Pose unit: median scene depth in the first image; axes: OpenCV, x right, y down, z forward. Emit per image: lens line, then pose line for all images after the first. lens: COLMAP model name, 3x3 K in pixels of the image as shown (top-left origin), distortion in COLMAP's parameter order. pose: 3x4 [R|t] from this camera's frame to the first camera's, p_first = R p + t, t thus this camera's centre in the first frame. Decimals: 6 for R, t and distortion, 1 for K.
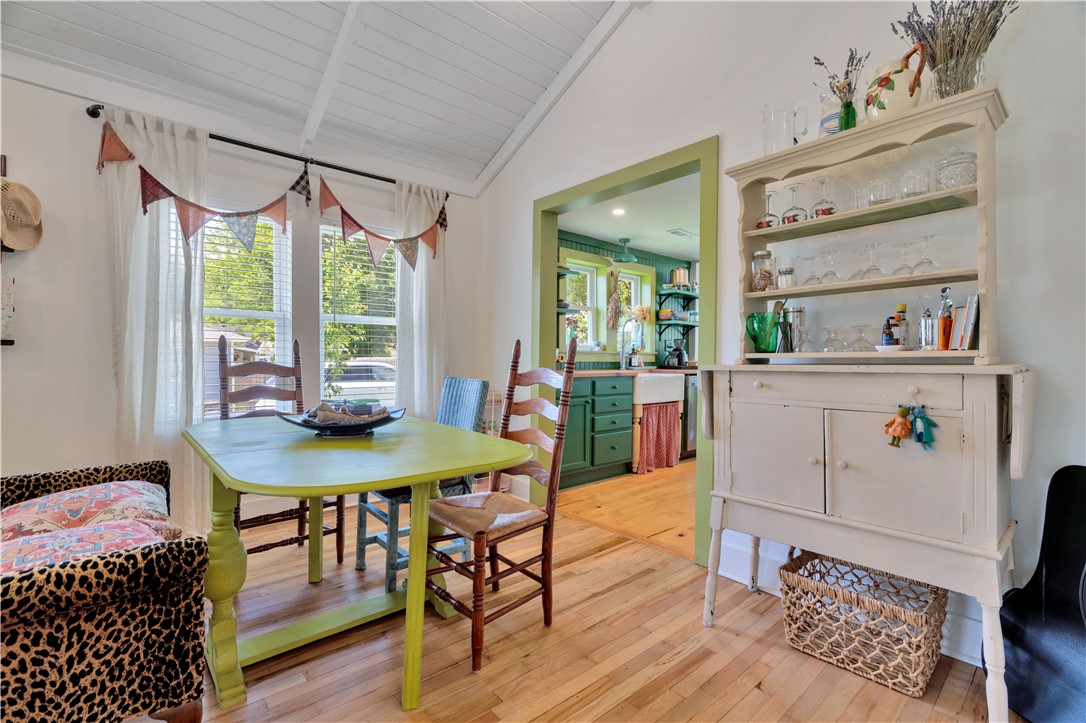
lens RADIAL K [[488.1, 0, 550.1], [0, 488.1, 363.4], [0, 0, 1]] dist [-0.013231, 0.006393]
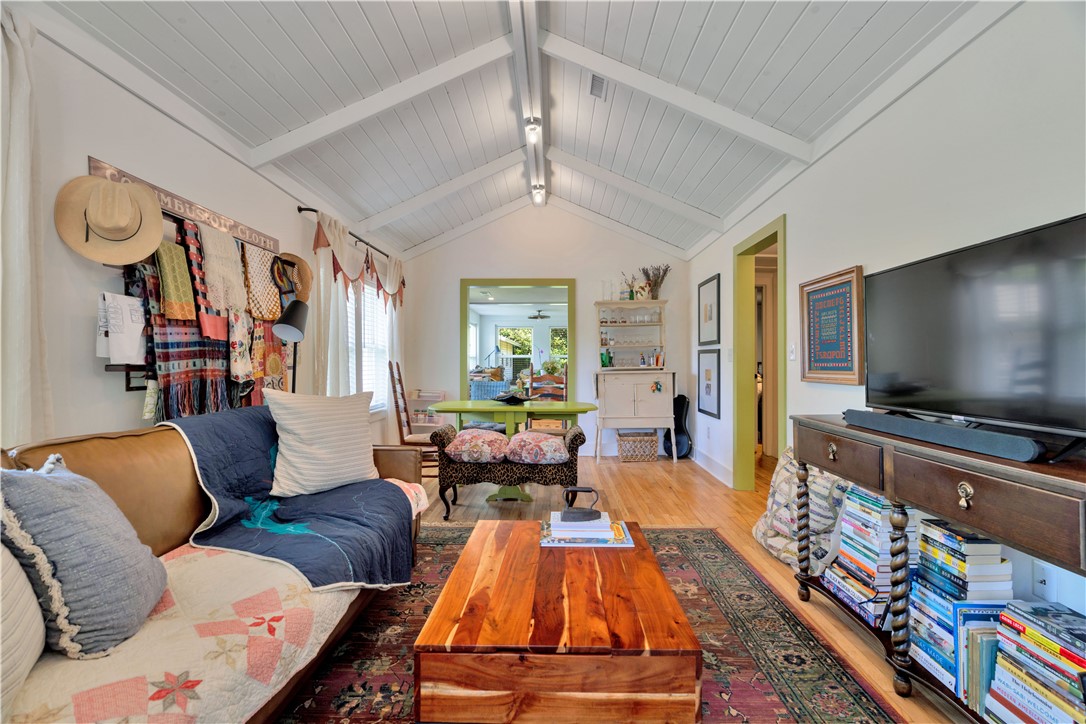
lens RADIAL K [[488.1, 0, 543.8], [0, 488.1, 360.8], [0, 0, 1]] dist [-0.013231, 0.006393]
pose [[0.679623, -0.005309, 0.733542, -0.776681], [0.016097, 0.999841, -0.007677, -0.017254], [-0.733385, 0.017025, 0.679600, -0.277252]]
